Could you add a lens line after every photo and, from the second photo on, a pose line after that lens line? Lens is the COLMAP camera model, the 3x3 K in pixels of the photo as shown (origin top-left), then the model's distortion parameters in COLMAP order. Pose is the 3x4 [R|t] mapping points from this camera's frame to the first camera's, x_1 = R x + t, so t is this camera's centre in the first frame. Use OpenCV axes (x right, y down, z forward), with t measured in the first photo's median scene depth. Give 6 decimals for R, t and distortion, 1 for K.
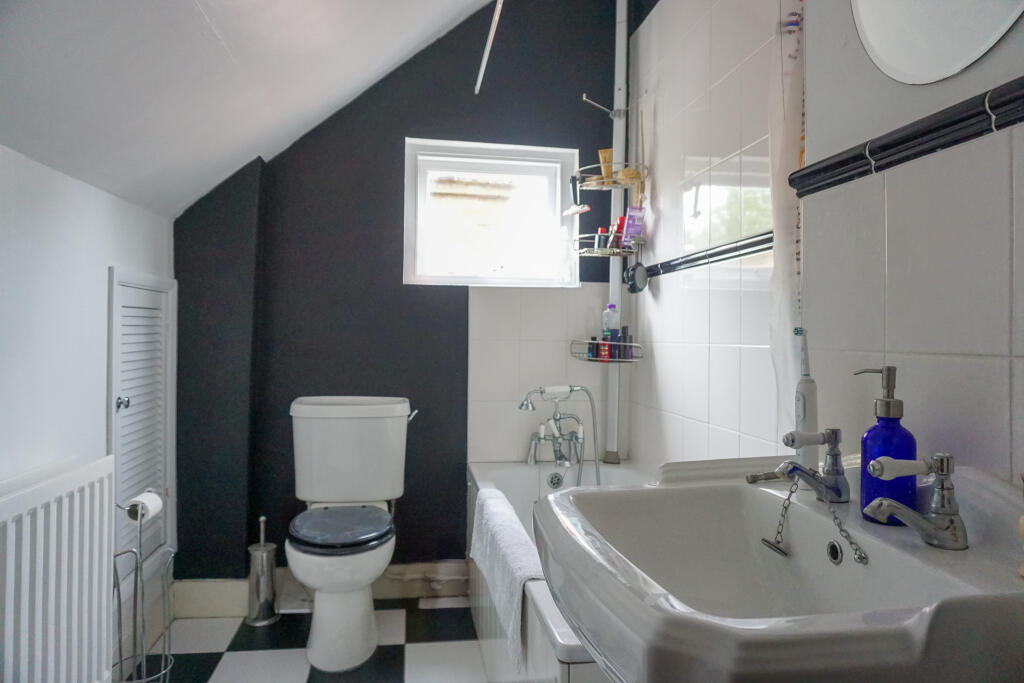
lens RADIAL K [[685.7, 0, 507.9], [0, 685.7, 337.0], [0, 0, 1]] dist [-0.050223, 0.035269]
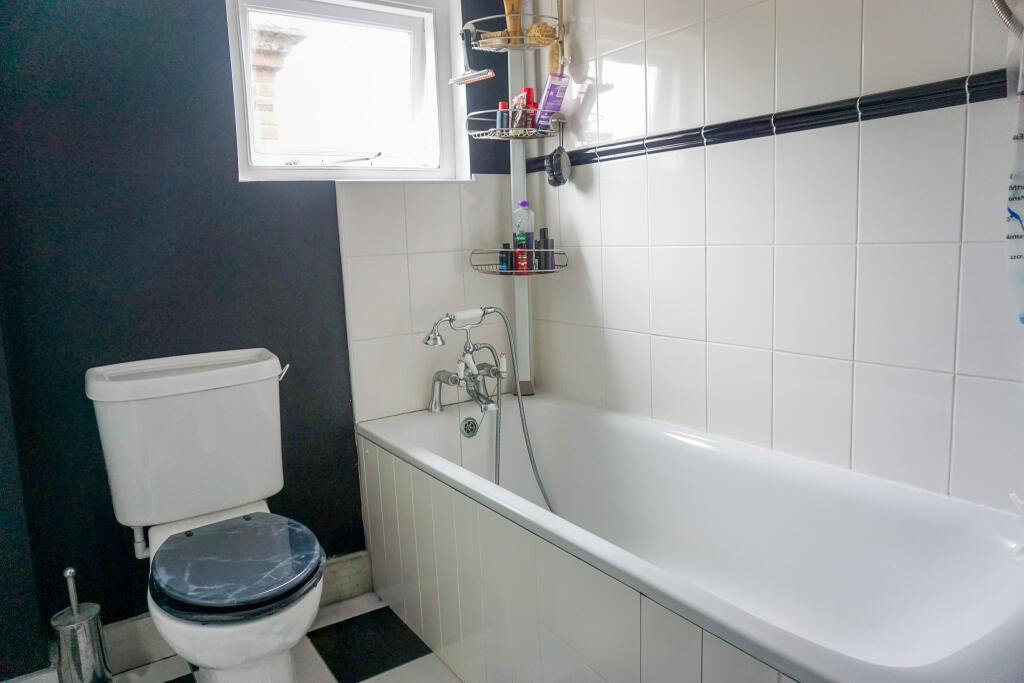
lens RADIAL K [[685.7, 0, 516.9], [0, 685.7, 335.6], [0, 0, 1]] dist [-0.050223, 0.035269]
pose [[0.903093, -0.111256, 0.414783, -0.204158], [0.052615, 0.987247, 0.150248, -0.013584], [-0.426209, -0.113864, 0.897430, 0.275451]]
